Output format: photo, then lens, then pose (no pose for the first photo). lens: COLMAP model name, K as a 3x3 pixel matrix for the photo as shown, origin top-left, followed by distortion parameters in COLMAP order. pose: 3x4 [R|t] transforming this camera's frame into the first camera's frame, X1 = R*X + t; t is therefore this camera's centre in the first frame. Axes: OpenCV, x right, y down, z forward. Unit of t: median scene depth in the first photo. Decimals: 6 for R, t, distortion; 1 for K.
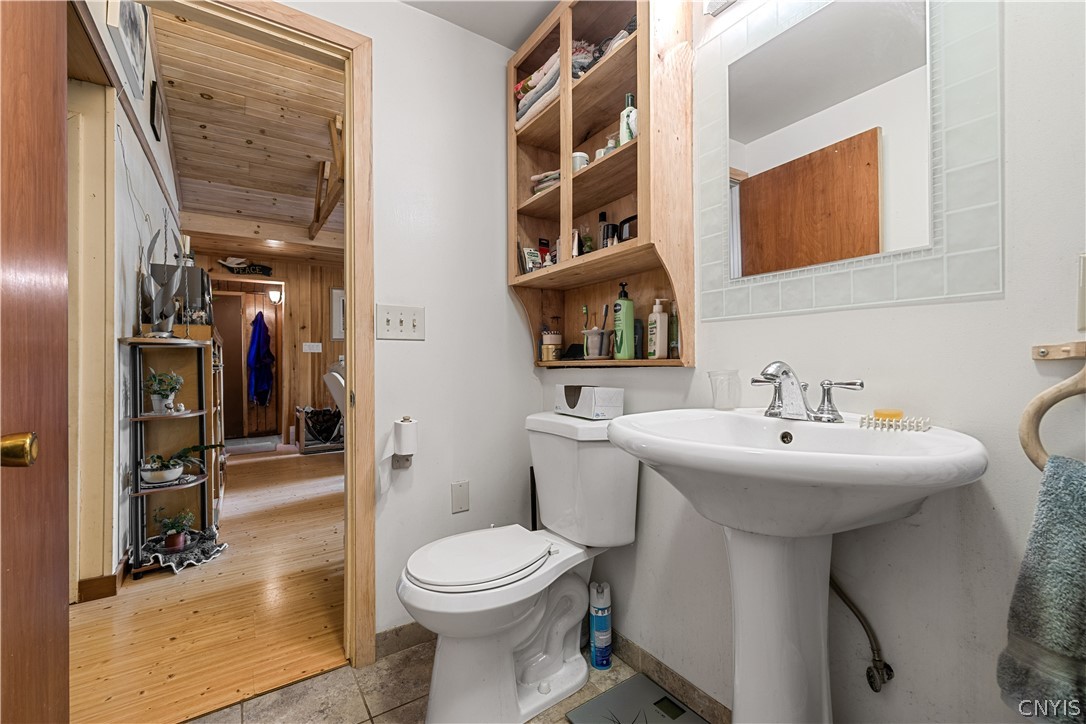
lens RADIAL K [[455.8, 0, 539.4], [0, 455.8, 359.6], [0, 0, 1]] dist [-0.000812, 0.000256]
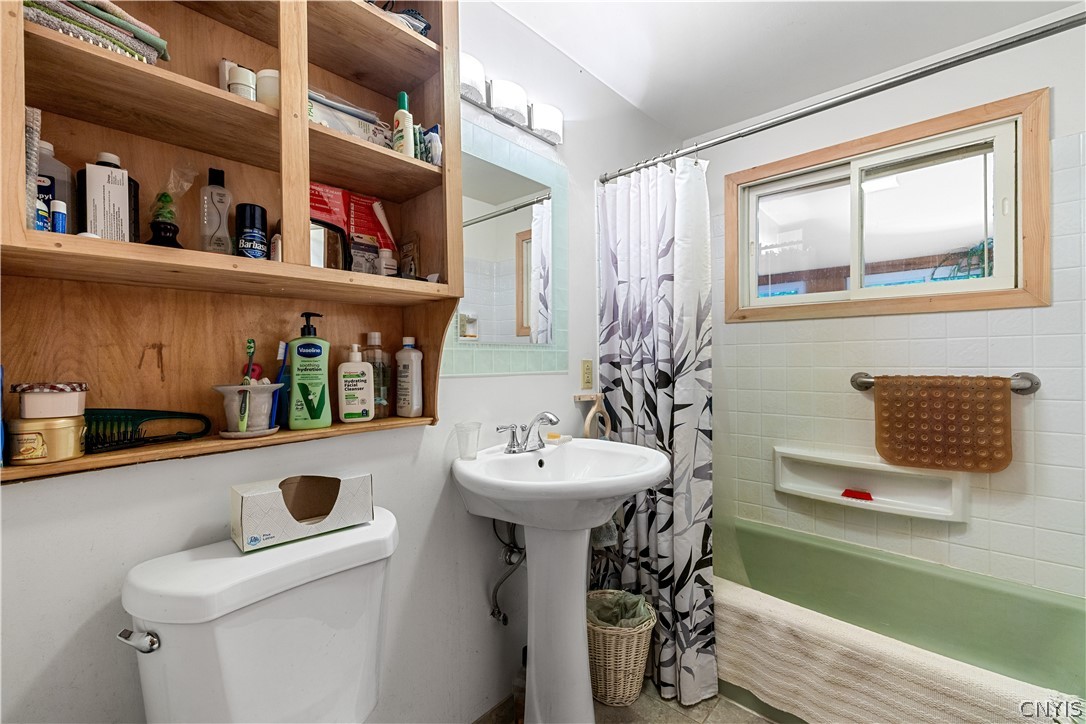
lens RADIAL K [[455.8, 0, 541.0], [0, 455.8, 365.2], [0, 0, 1]] dist [-0.000812, 0.000256]
pose [[-0.242171, 0.008222, 0.970199, -0.577865], [0.012337, 0.999909, -0.005395, -0.088885], [-0.970155, 0.010663, -0.242250, 0.879186]]
